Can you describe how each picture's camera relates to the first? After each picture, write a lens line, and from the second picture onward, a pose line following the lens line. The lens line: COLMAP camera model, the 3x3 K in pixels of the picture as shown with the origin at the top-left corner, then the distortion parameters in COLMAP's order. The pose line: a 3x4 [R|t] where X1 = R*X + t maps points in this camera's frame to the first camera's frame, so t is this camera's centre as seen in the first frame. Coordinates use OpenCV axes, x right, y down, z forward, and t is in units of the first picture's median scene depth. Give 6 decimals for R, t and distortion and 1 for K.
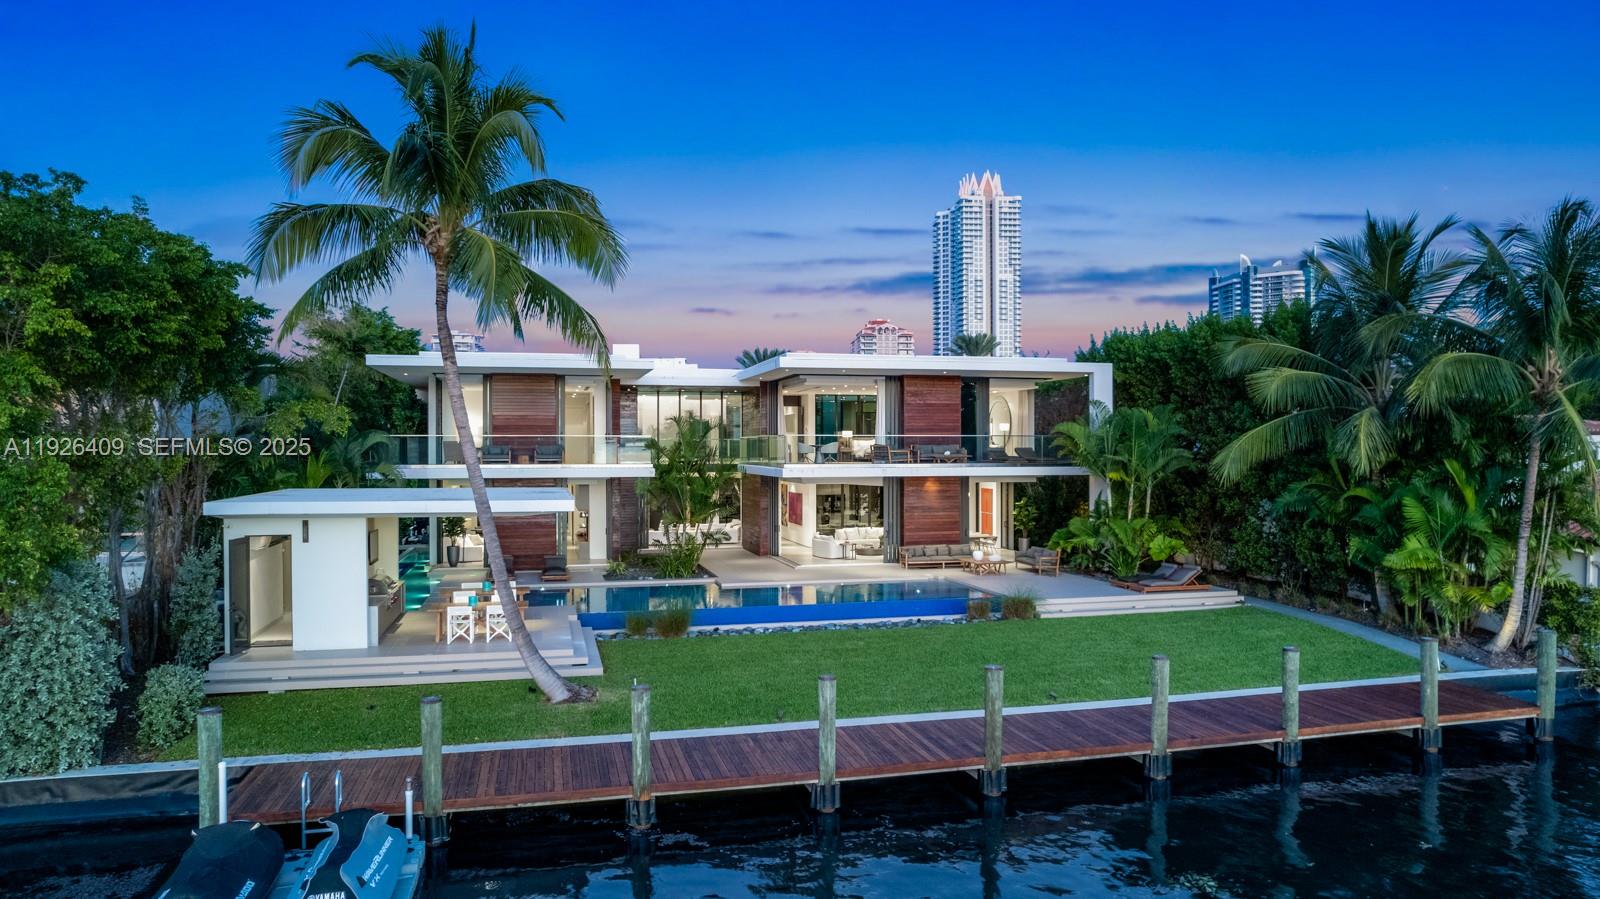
lens RADIAL K [[1011.7, 0, 800.0], [0, 1011.7, 449.5], [0, 0, 1]] dist [-0.002465, -0.169855]
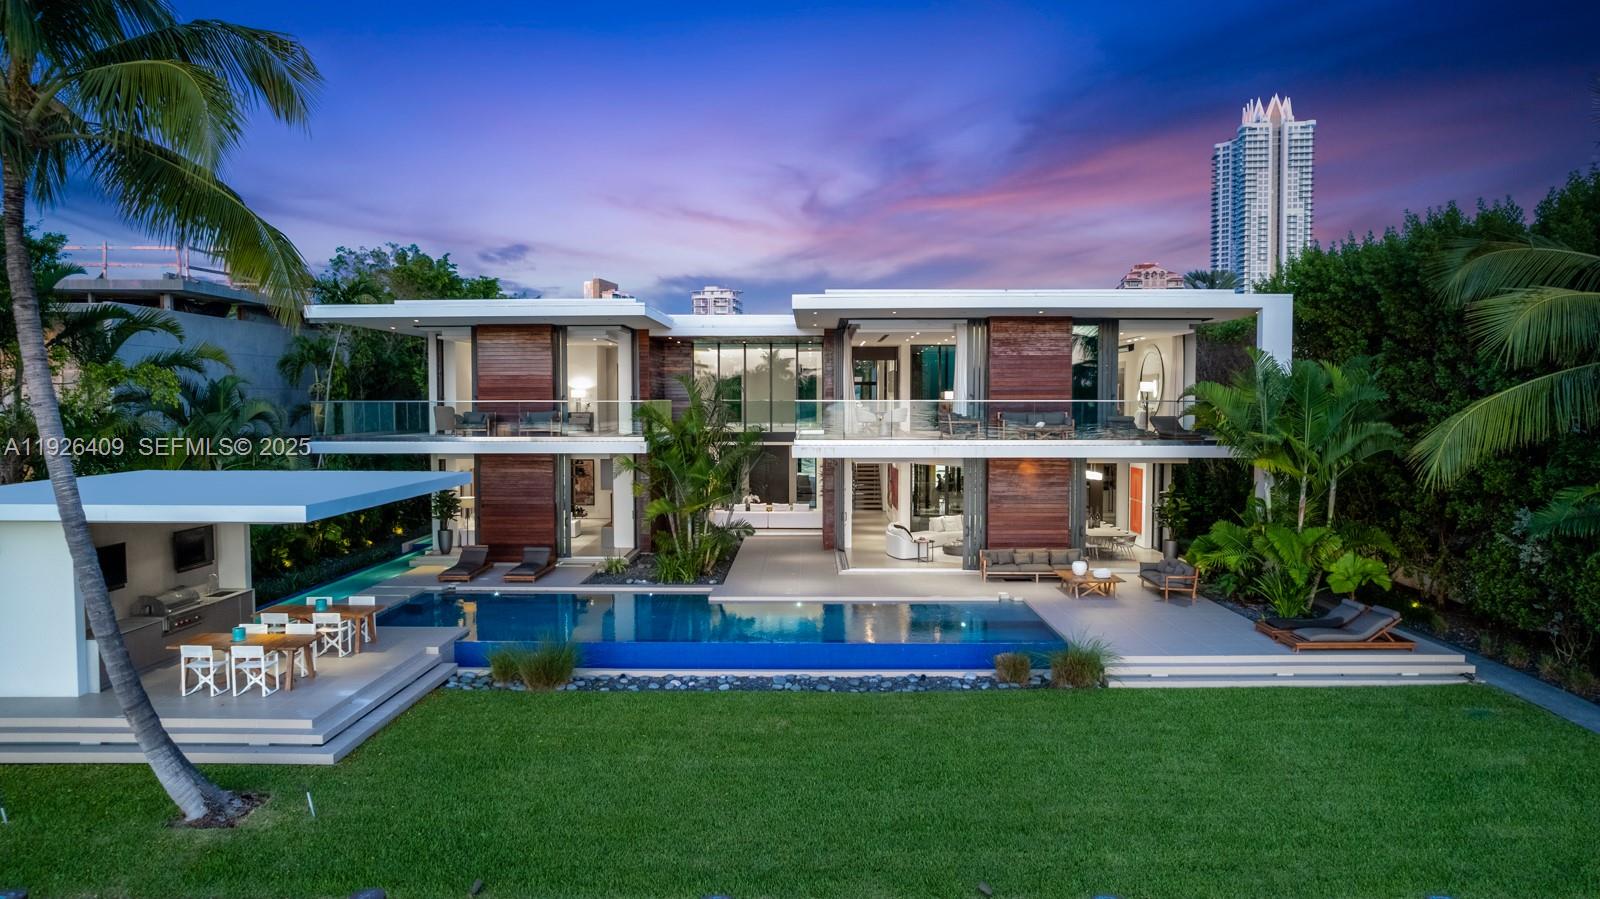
lens RADIAL K [[1019.0, 0, 800.0], [0, 1019.0, 449.5], [0, 0, 1]] dist [-0.066017, 0.049149]
pose [[0.966316, 0.013030, -0.257028, 0.170939], [-0.001087, 0.998915, 0.046556, -0.012336], [0.257356, -0.044708, 0.965282, 0.266562]]
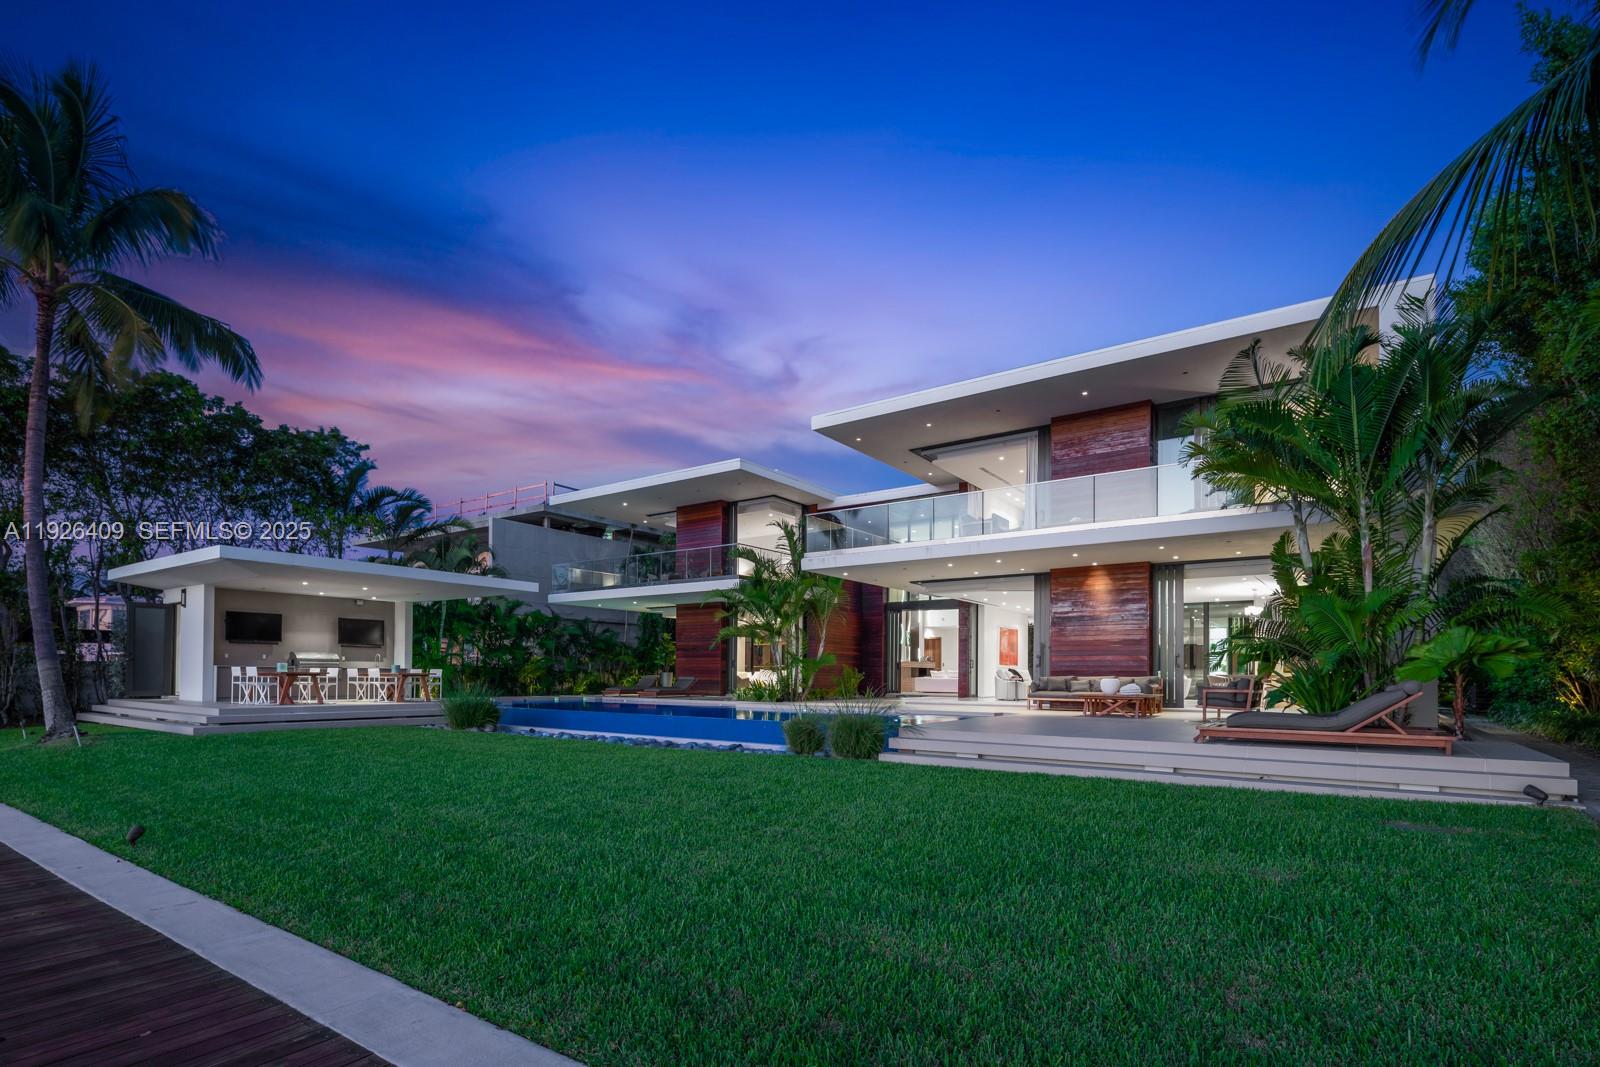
lens RADIAL K [[773.5, 0, 795.3], [0, 773.5, 663.8], [0, 0, 1]] dist [-0.000699, -0.000112]
pose [[0.649583, -0.004871, -0.760275, 0.402158], [-0.007781, 0.999885, -0.013054, 0.100522], [0.760251, 0.014395, 0.649470, 0.583405]]
